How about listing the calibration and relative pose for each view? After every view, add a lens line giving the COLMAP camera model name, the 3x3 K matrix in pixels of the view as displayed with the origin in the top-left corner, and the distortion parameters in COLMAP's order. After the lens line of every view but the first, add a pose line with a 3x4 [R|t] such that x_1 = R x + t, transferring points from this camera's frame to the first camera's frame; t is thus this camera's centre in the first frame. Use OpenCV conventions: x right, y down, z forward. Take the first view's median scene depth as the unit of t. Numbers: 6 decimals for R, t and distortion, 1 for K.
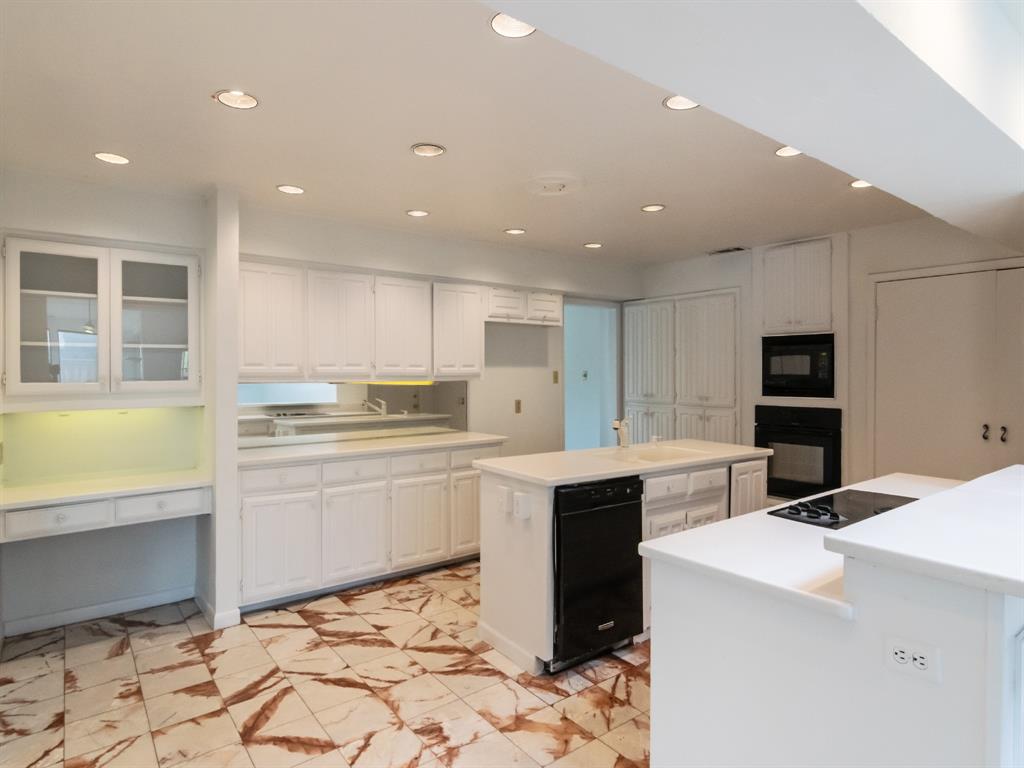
lens RADIAL K [[569.7, 0, 512.0], [0, 569.7, 384.0], [0, 0, 1]] dist [-0.003019, -0.000444]
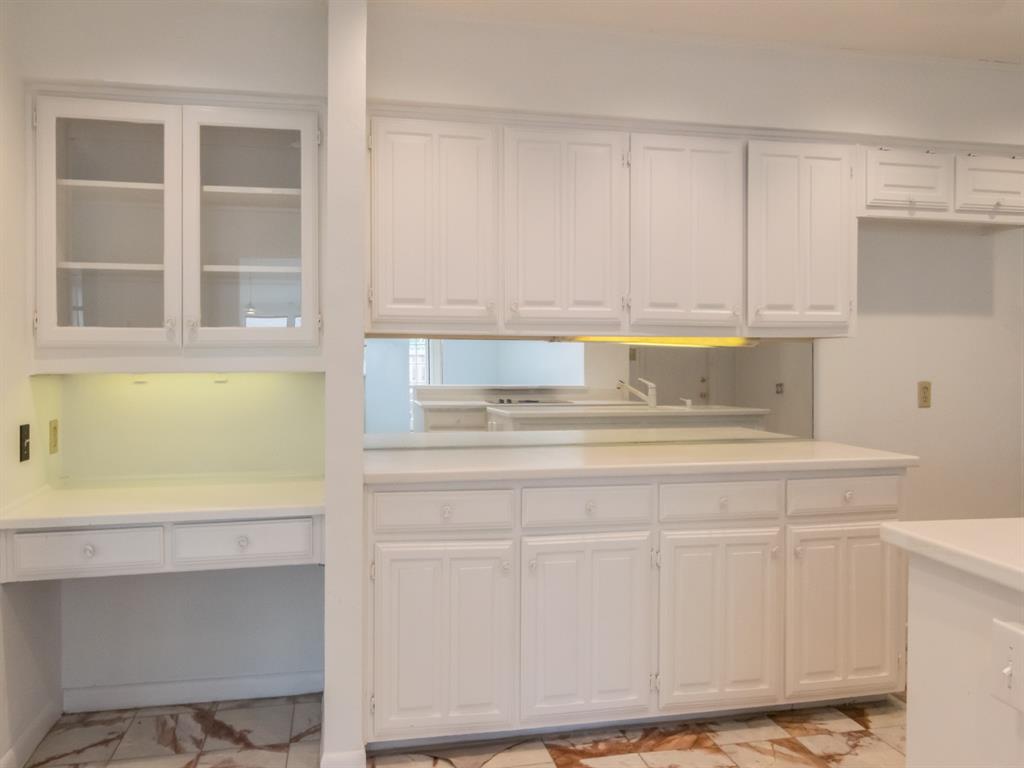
lens RADIAL K [[507.9, 0, 512.0], [0, 507.9, 384.0], [0, 0, 1]] dist [-0.000686, -0.000099]
pose [[0.870609, 0.003178, -0.491966, -0.101806], [-0.007482, 0.999949, -0.006781, 0.042894], [0.491919, 0.009584, 0.870588, 0.526064]]
